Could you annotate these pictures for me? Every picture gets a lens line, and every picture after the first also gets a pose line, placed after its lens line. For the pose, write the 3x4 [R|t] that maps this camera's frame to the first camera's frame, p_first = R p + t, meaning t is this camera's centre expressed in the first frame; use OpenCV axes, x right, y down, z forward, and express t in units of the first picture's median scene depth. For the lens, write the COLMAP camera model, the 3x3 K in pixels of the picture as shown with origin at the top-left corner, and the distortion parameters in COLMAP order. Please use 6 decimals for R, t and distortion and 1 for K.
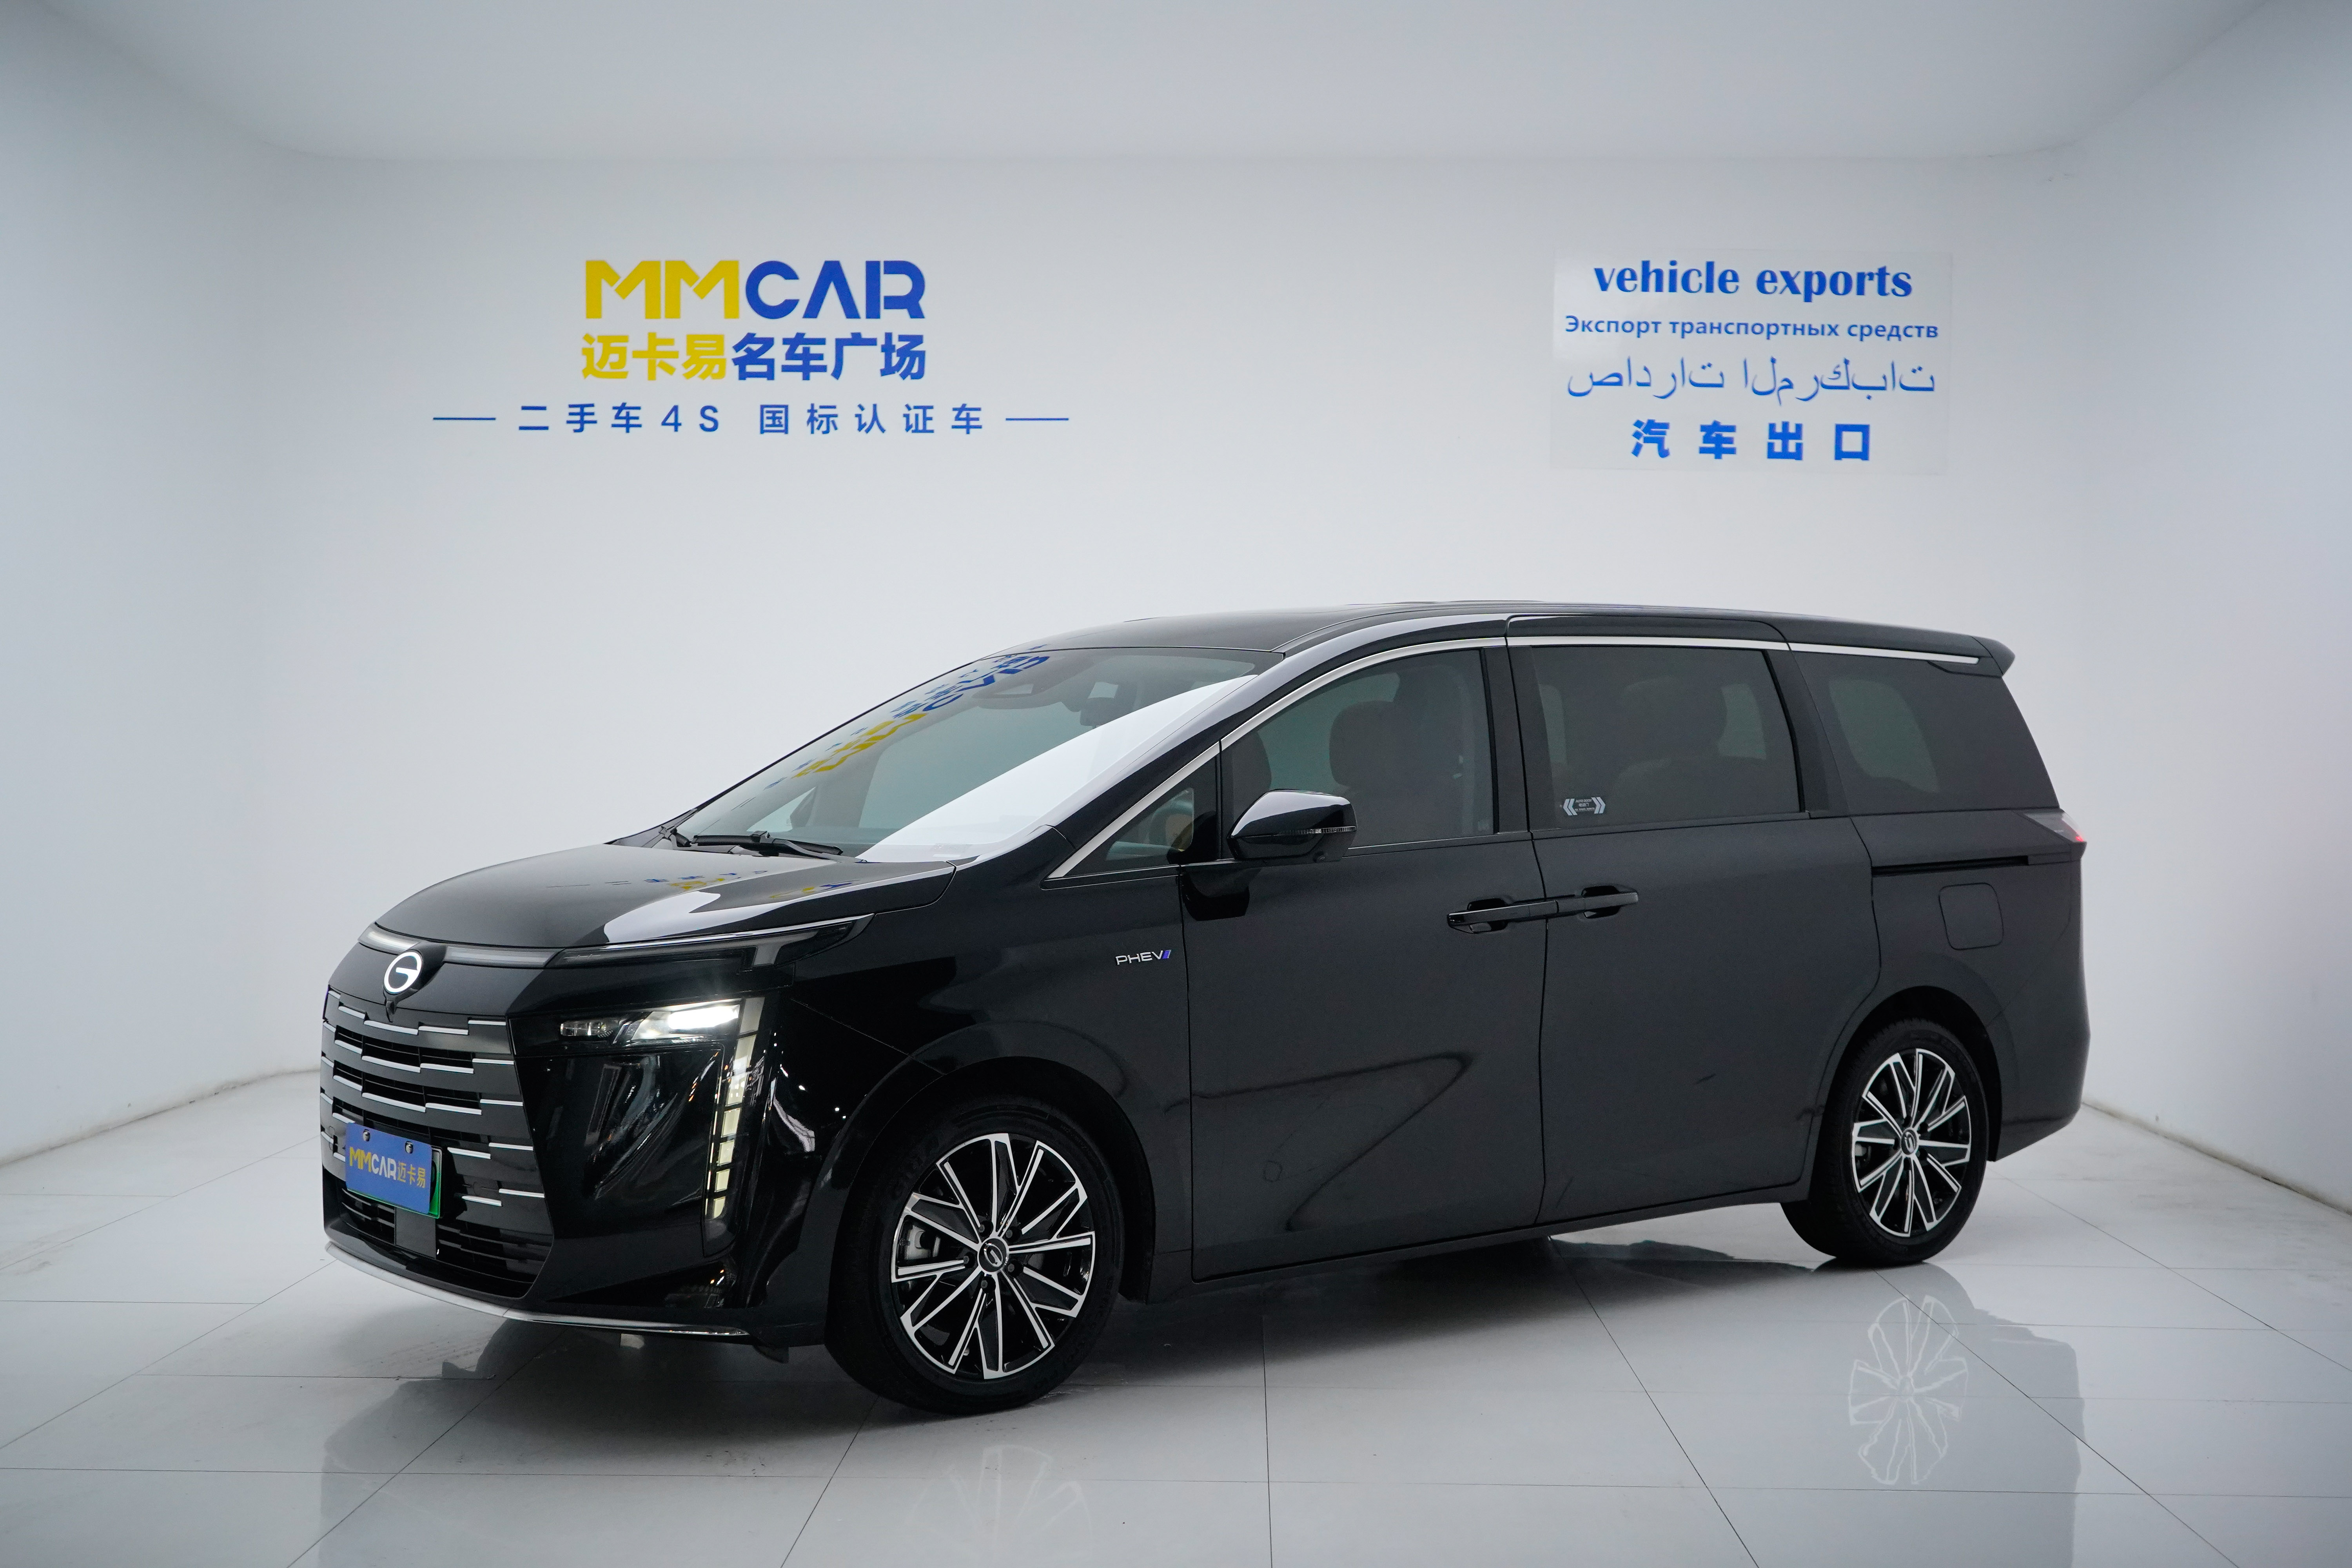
lens RADIAL K [[2917.8, 0, 1176.0], [0, 2917.8, 784.0], [0, 0, 1]] dist [-0.015493, 0.052094]
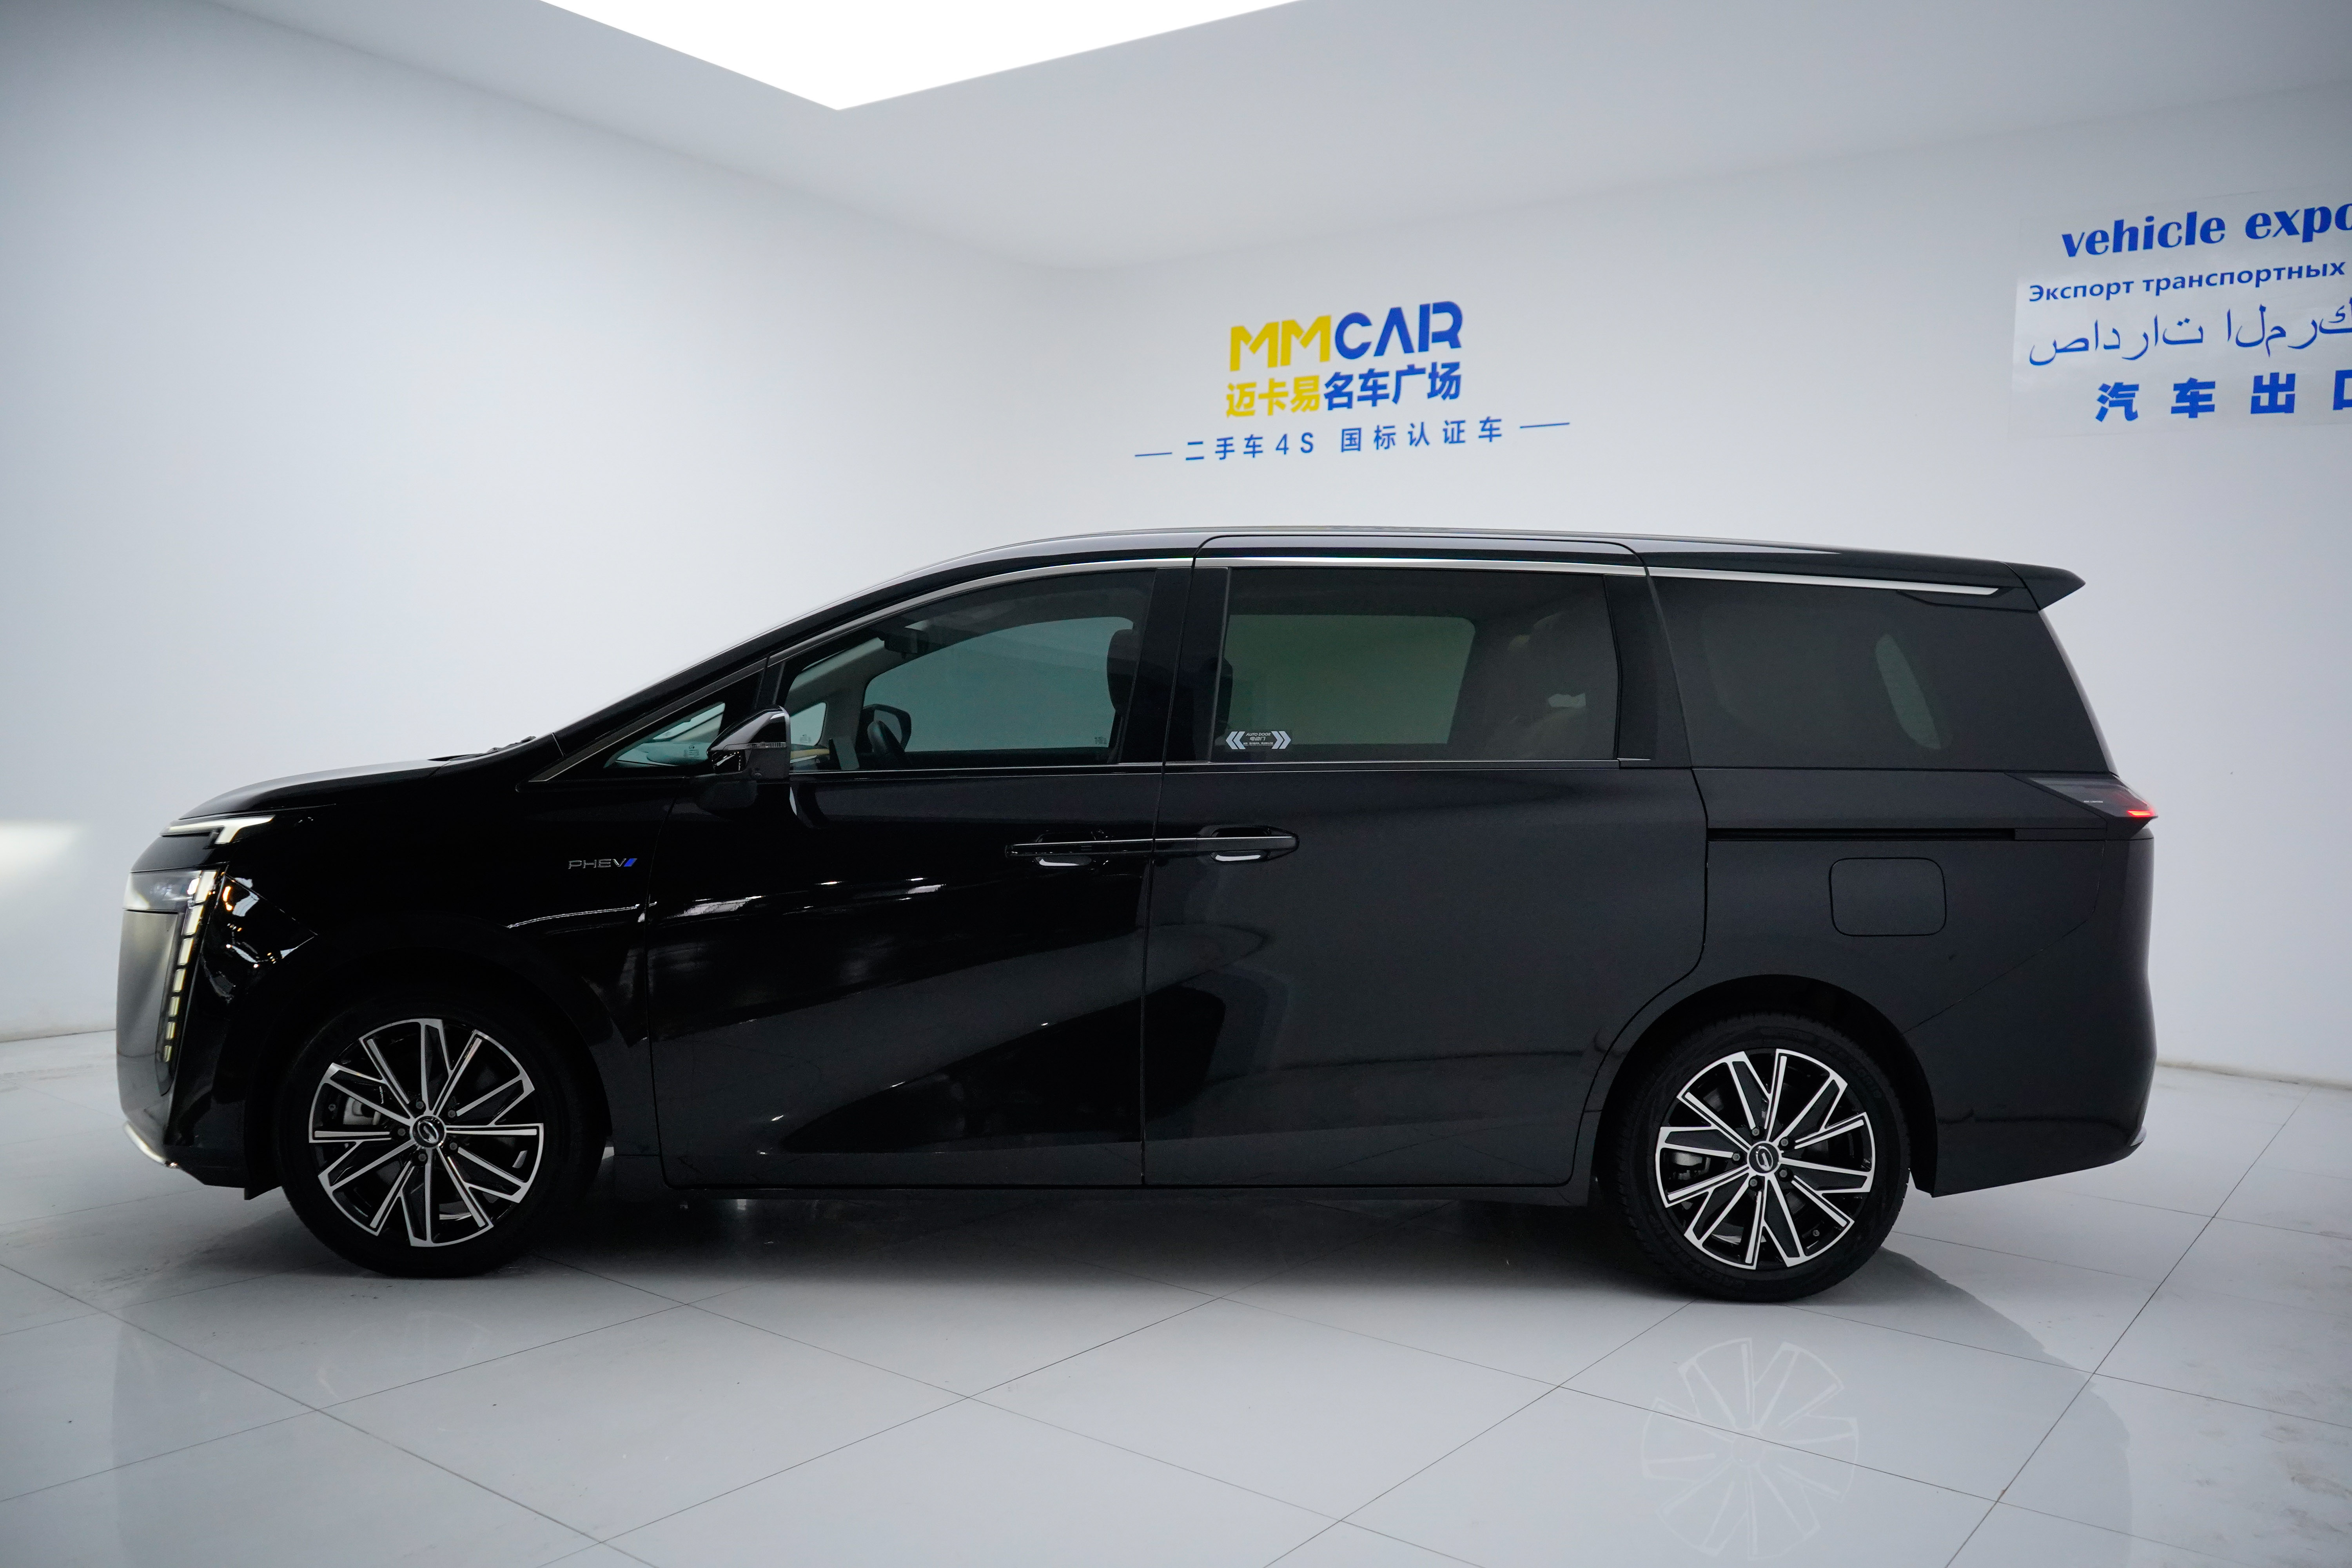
lens RADIAL K [[1876.6, 0, 1176.0], [0, 1876.6, 784.0], [0, 0, 1]] dist [-0.004134, 0.002132]
pose [[0.815123, 0.041556, -0.577796, 0.274843], [-0.032371, 0.999133, 0.026192, 0.004067], [0.578383, -0.002646, 0.815761, 0.300376]]
